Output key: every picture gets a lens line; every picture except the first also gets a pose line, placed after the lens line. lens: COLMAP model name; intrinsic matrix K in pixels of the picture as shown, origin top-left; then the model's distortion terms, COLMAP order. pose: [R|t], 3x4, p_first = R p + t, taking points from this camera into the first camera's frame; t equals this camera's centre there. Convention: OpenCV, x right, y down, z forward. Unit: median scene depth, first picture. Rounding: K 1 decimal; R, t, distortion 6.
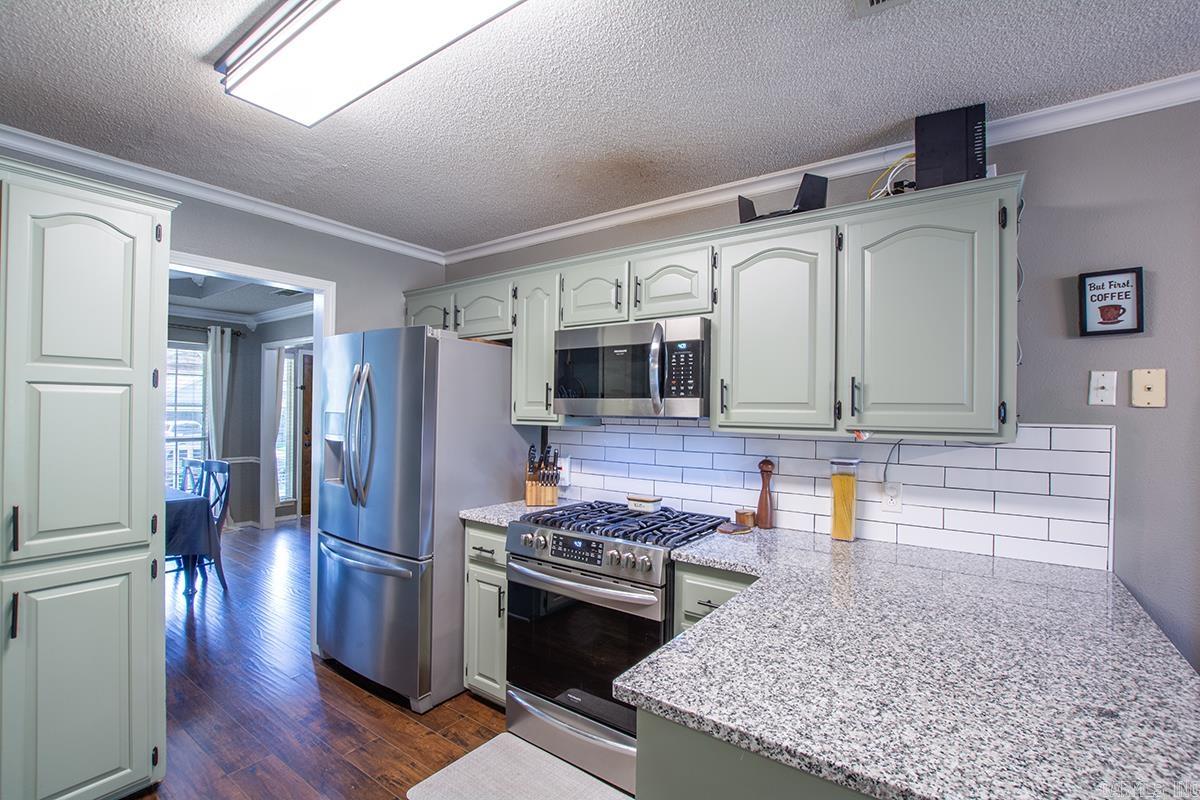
lens RADIAL K [[549.3, 0, 599.3], [0, 549.3, 403.5], [0, 0, 1]] dist [-0.033888, 0.003964]
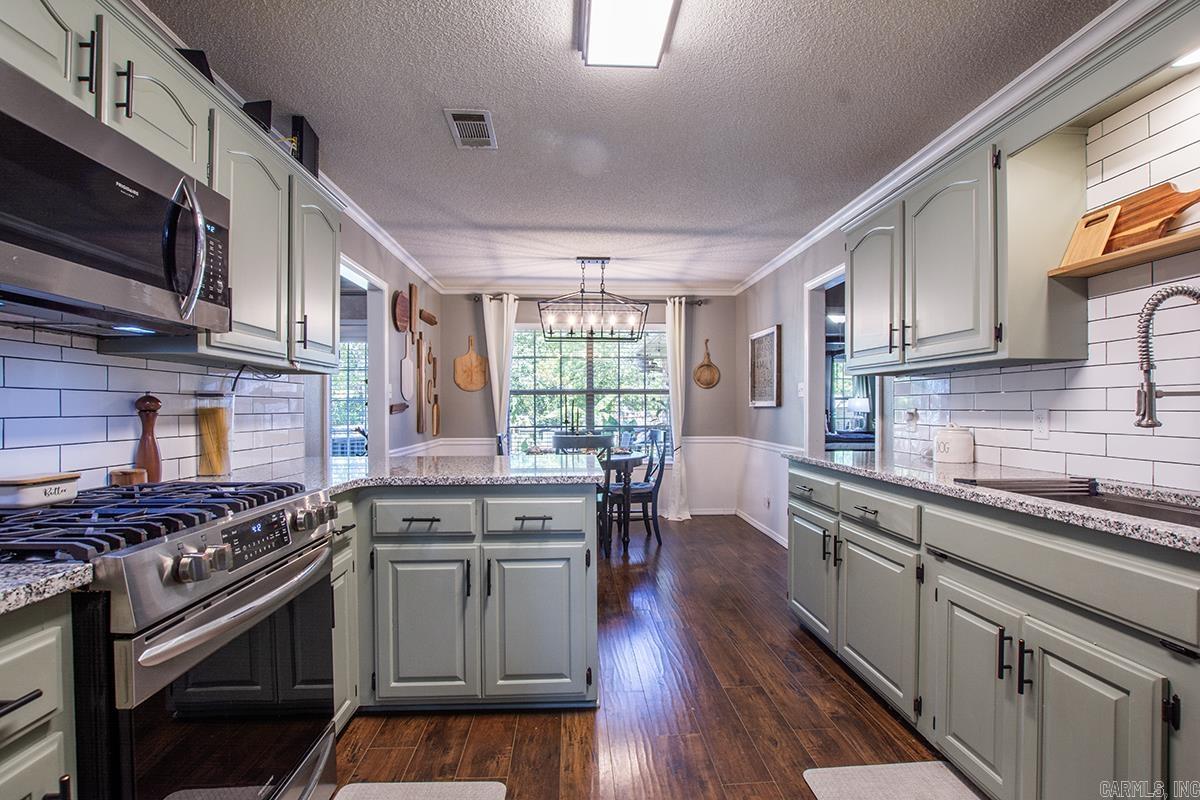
lens RADIAL K [[549.3, 0, 601.1], [0, 549.3, 405.8], [0, 0, 1]] dist [-0.033888, 0.003964]
pose [[-0.628347, -0.004073, 0.777923, -0.690107], [-0.010876, 0.999935, -0.003549, 0.117180], [-0.777858, -0.010691, -0.628350, 1.030619]]
